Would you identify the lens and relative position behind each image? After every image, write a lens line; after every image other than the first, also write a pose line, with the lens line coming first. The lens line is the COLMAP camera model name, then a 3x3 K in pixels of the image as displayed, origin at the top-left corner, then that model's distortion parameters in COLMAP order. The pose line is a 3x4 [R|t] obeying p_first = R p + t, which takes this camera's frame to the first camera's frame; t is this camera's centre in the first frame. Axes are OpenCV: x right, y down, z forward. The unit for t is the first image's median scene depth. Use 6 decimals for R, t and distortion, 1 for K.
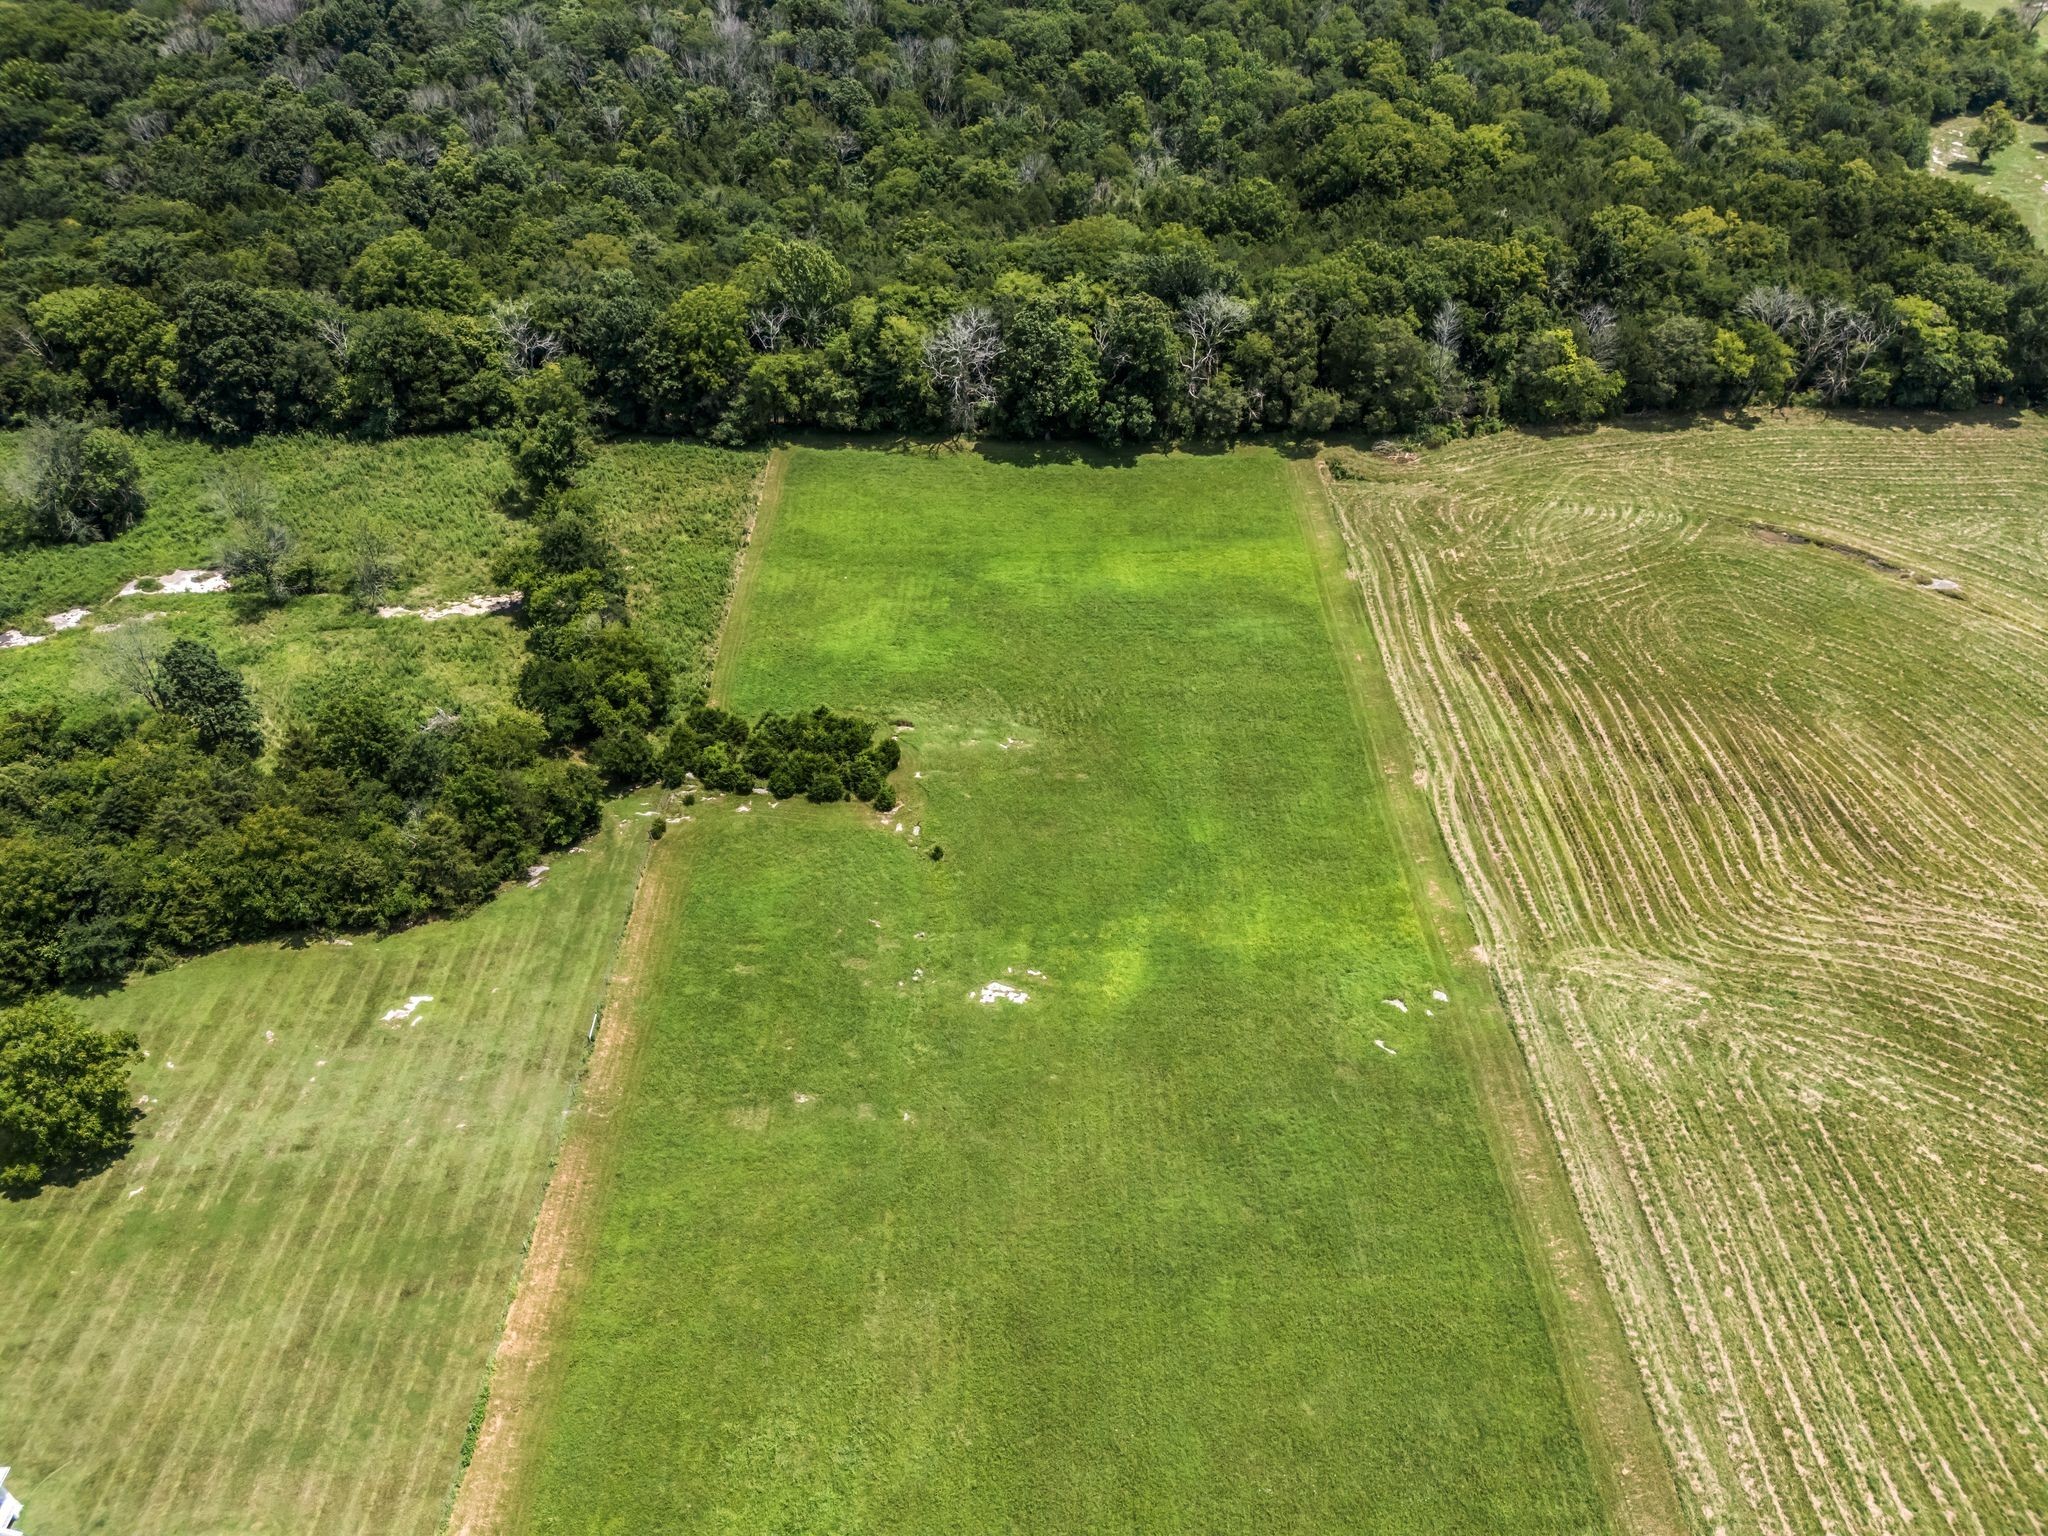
lens RADIAL K [[1512.4, 0, 1021.7], [0, 1512.4, 762.1], [0, 0, 1]] dist [0.067220, -0.067191]
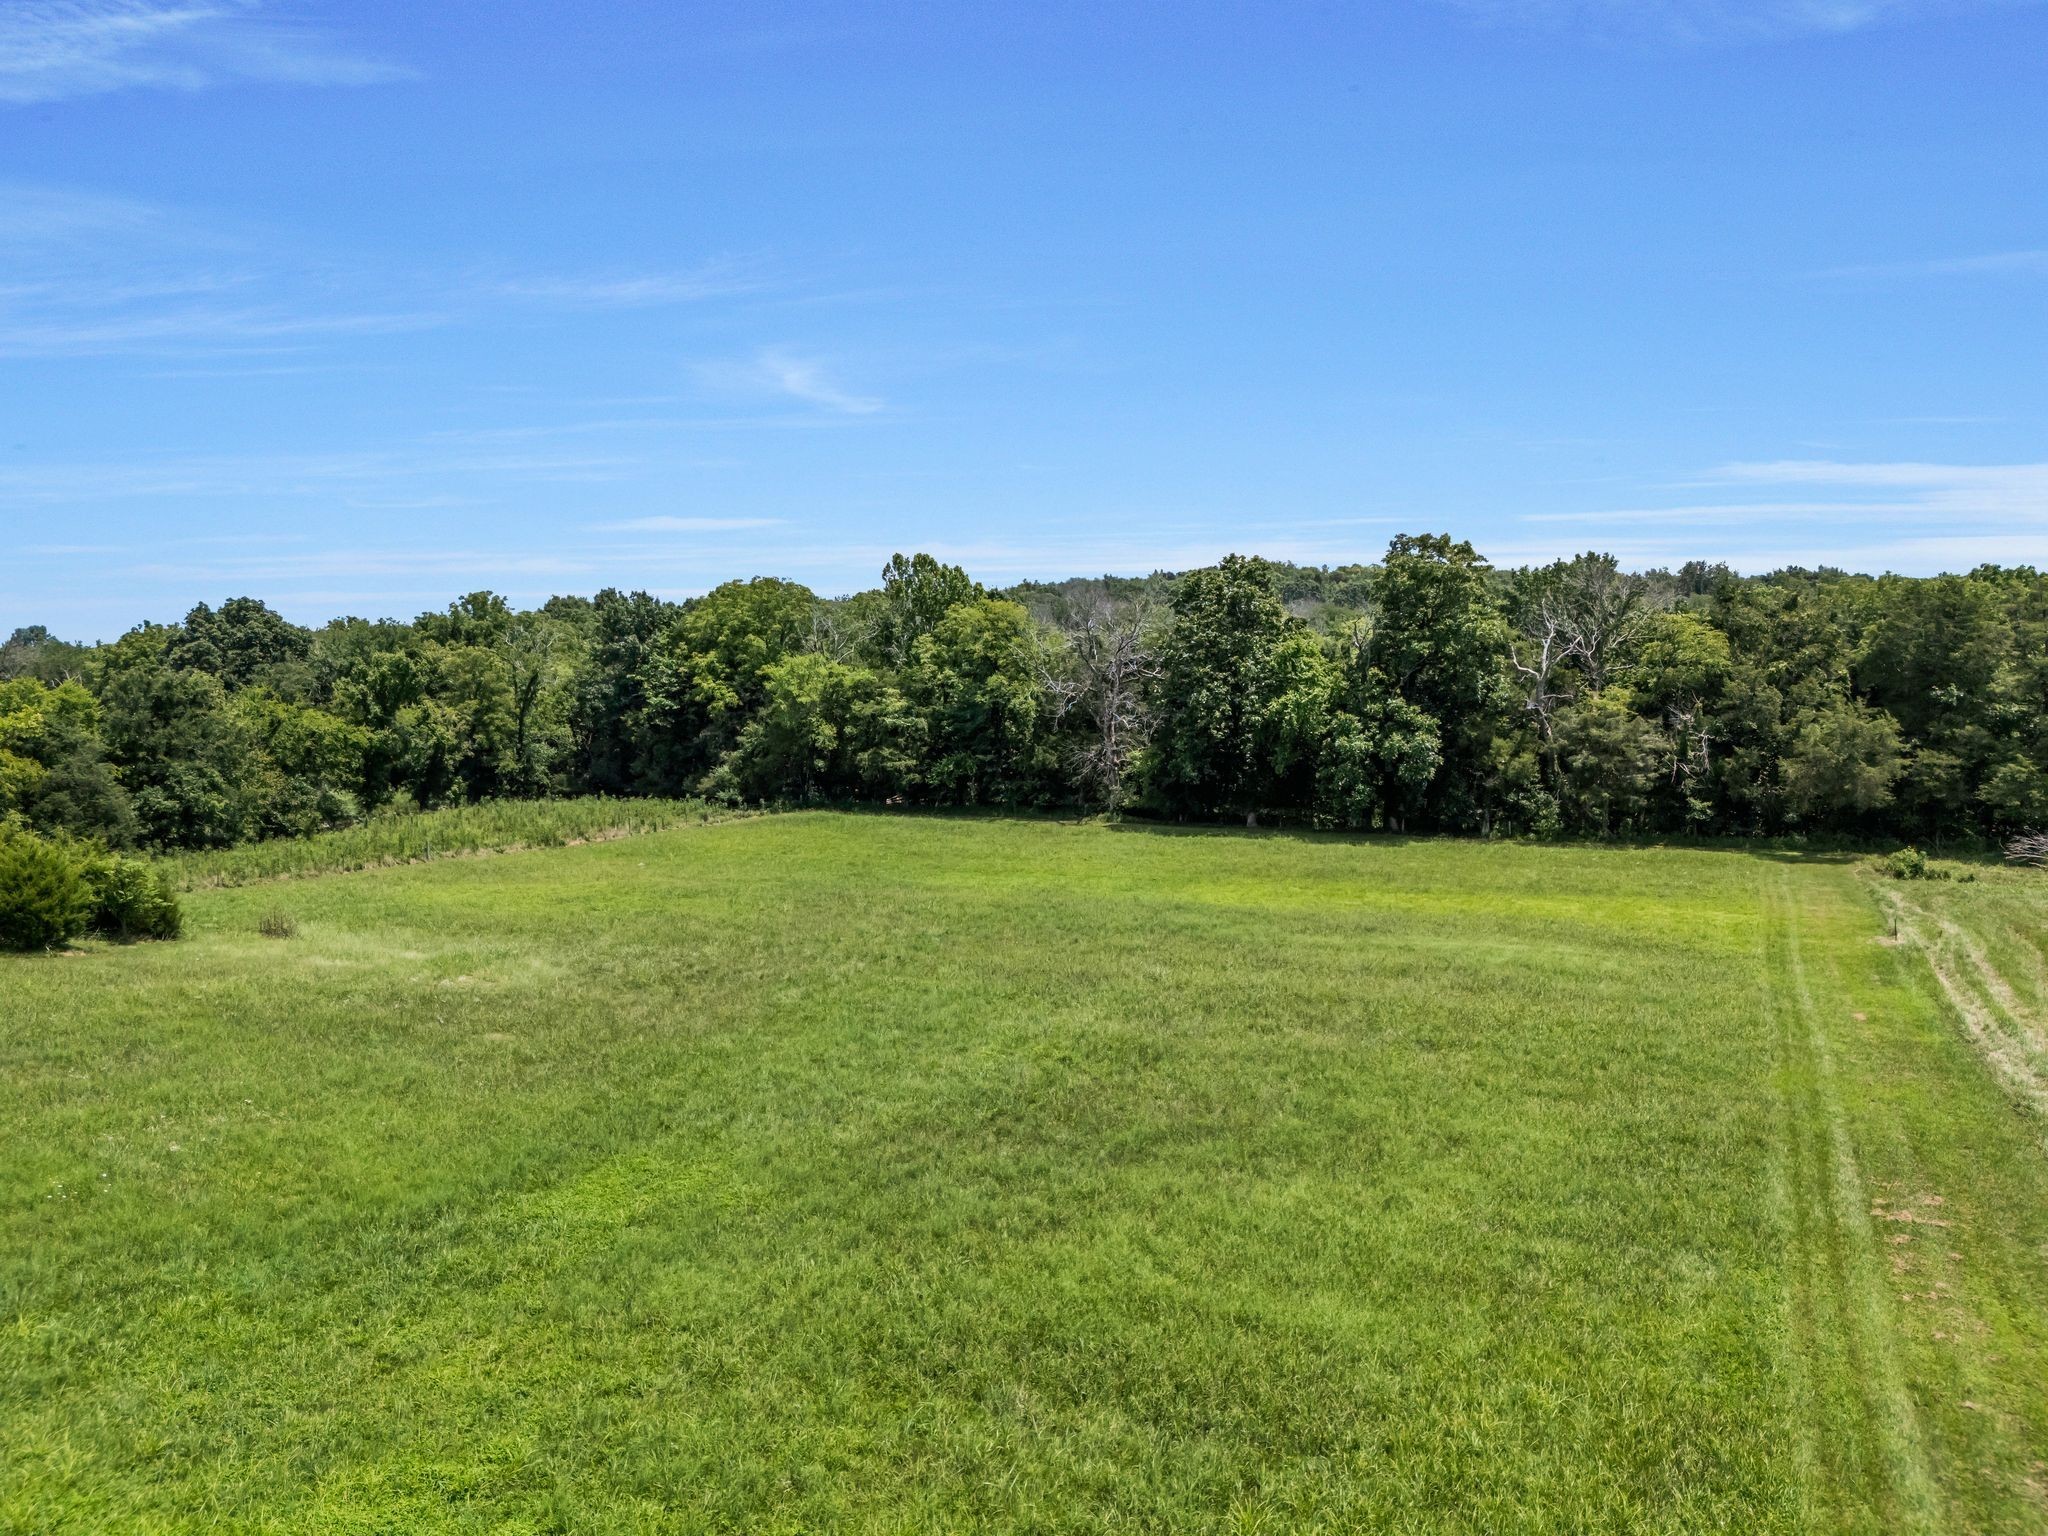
lens RADIAL K [[1512.4, 0, 1021.7], [0, 1512.4, 762.1], [0, 0, 1]] dist [0.067220, -0.067191]
pose [[0.904759, 0.017655, -0.425557, 0.165633], [-0.266345, 0.803137, -0.532946, 0.063010], [0.332372, 0.595533, 0.731348, 0.594400]]
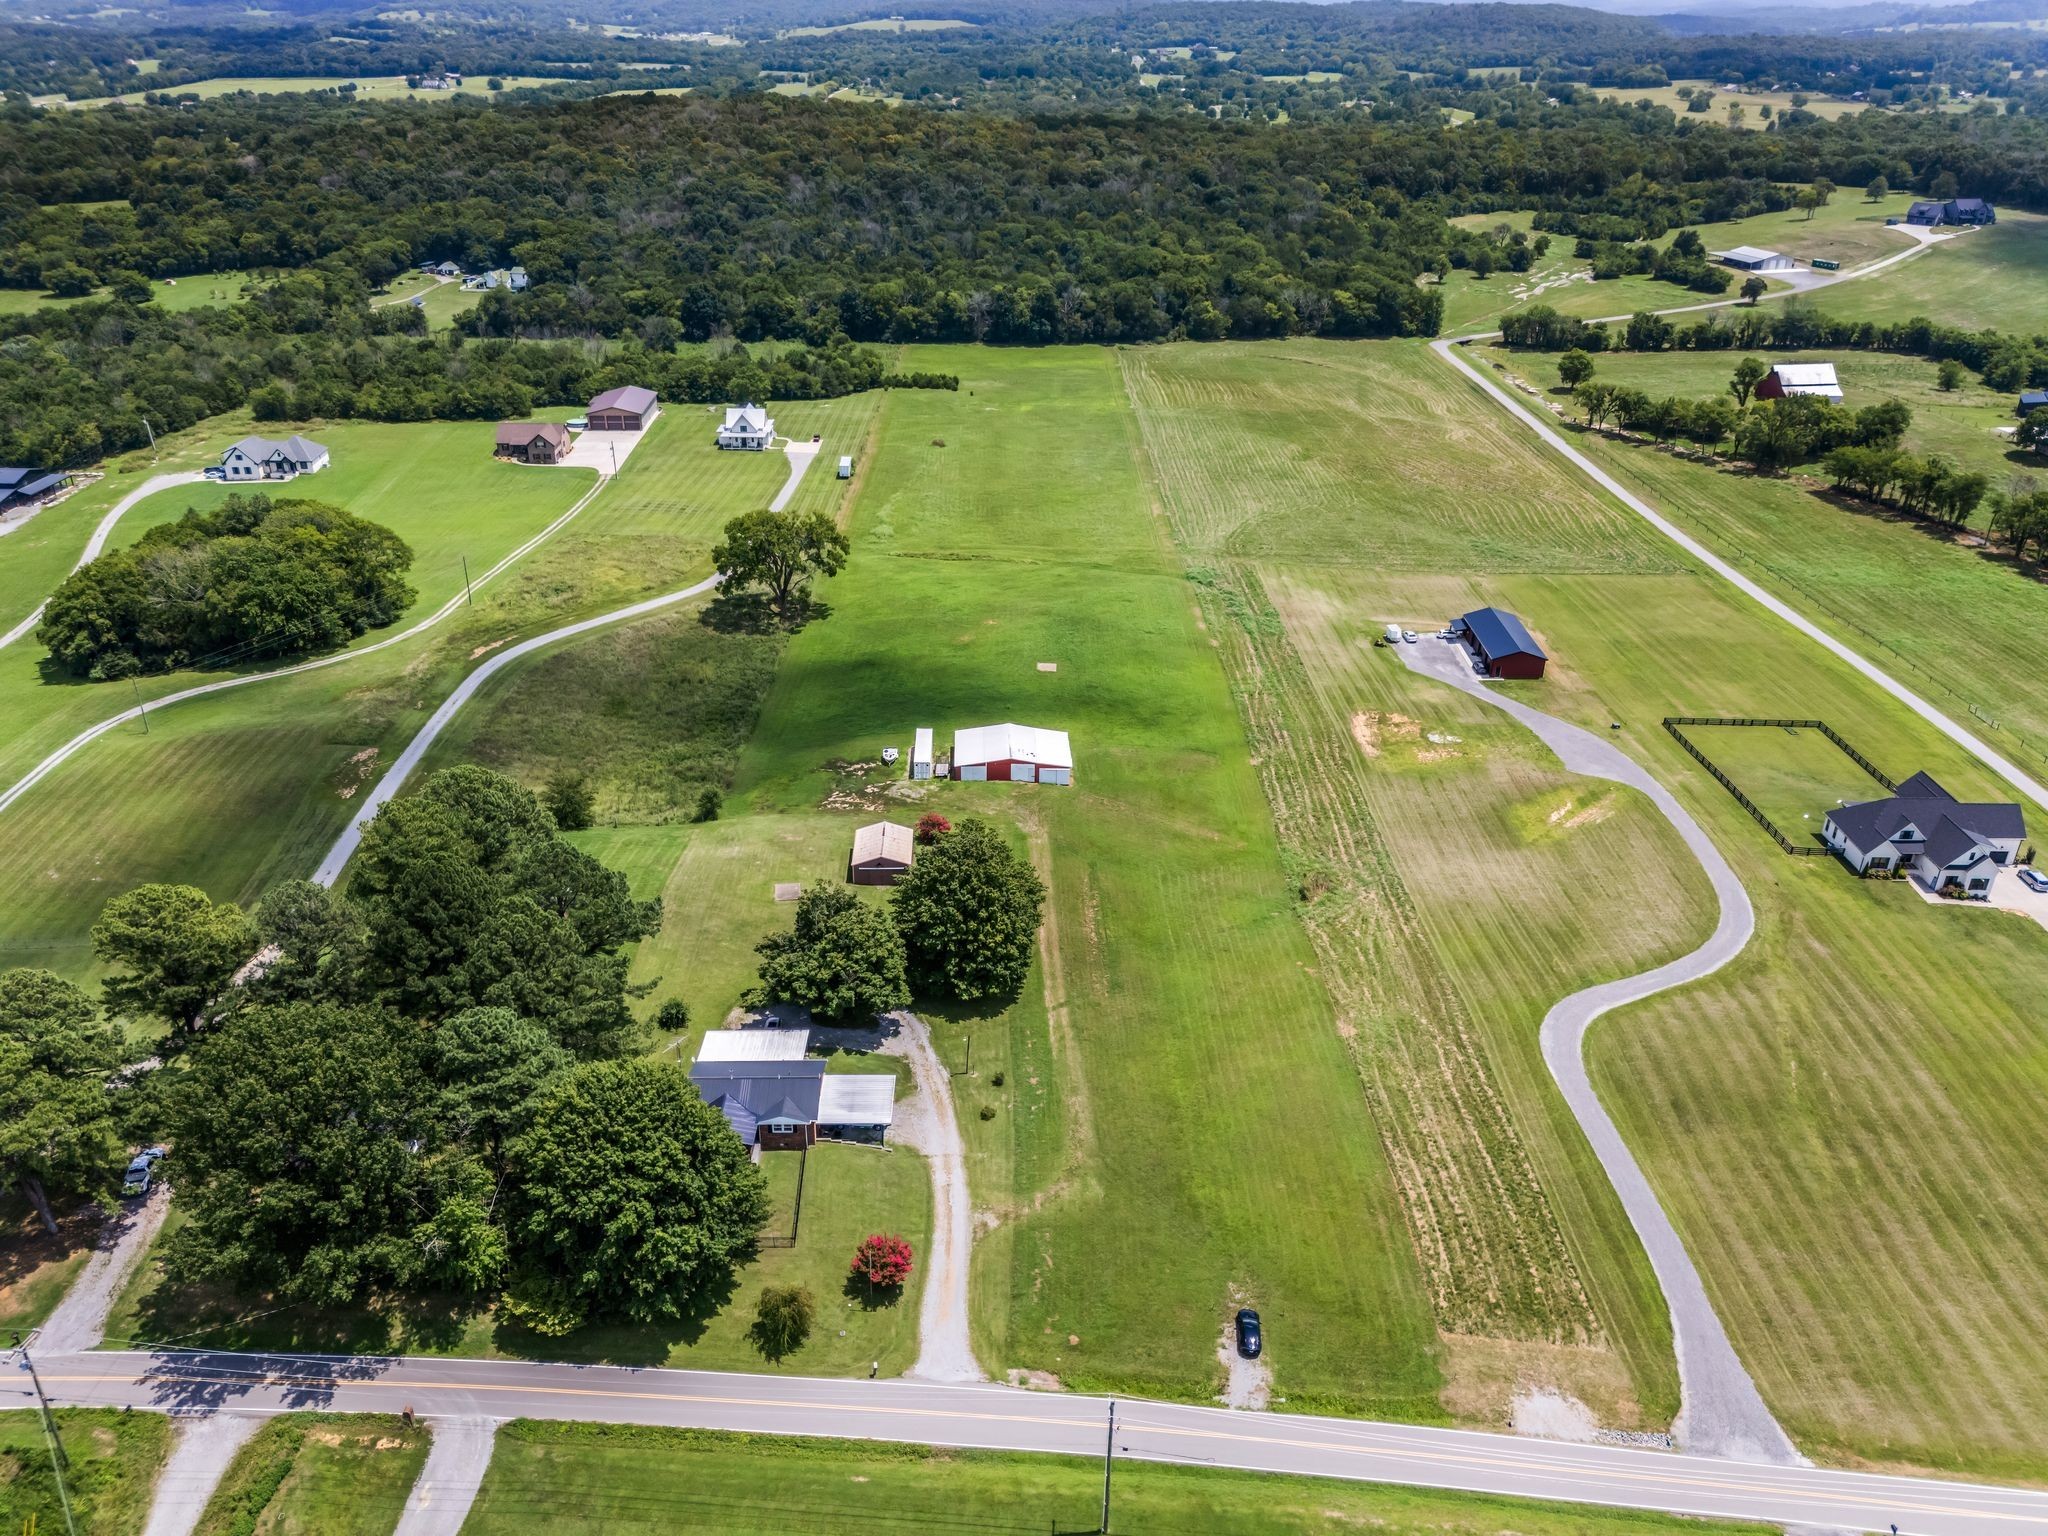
lens RADIAL K [[1512.4, 0, 1021.7], [0, 1512.4, 762.1], [0, 0, 1]] dist [0.067220, -0.067191]
pose [[0.999997, -0.002504, 0.000369, 0.033228], [0.002525, 0.977294, -0.211873, 1.037161], [0.000170, 0.211873, 0.977297, -1.377229]]
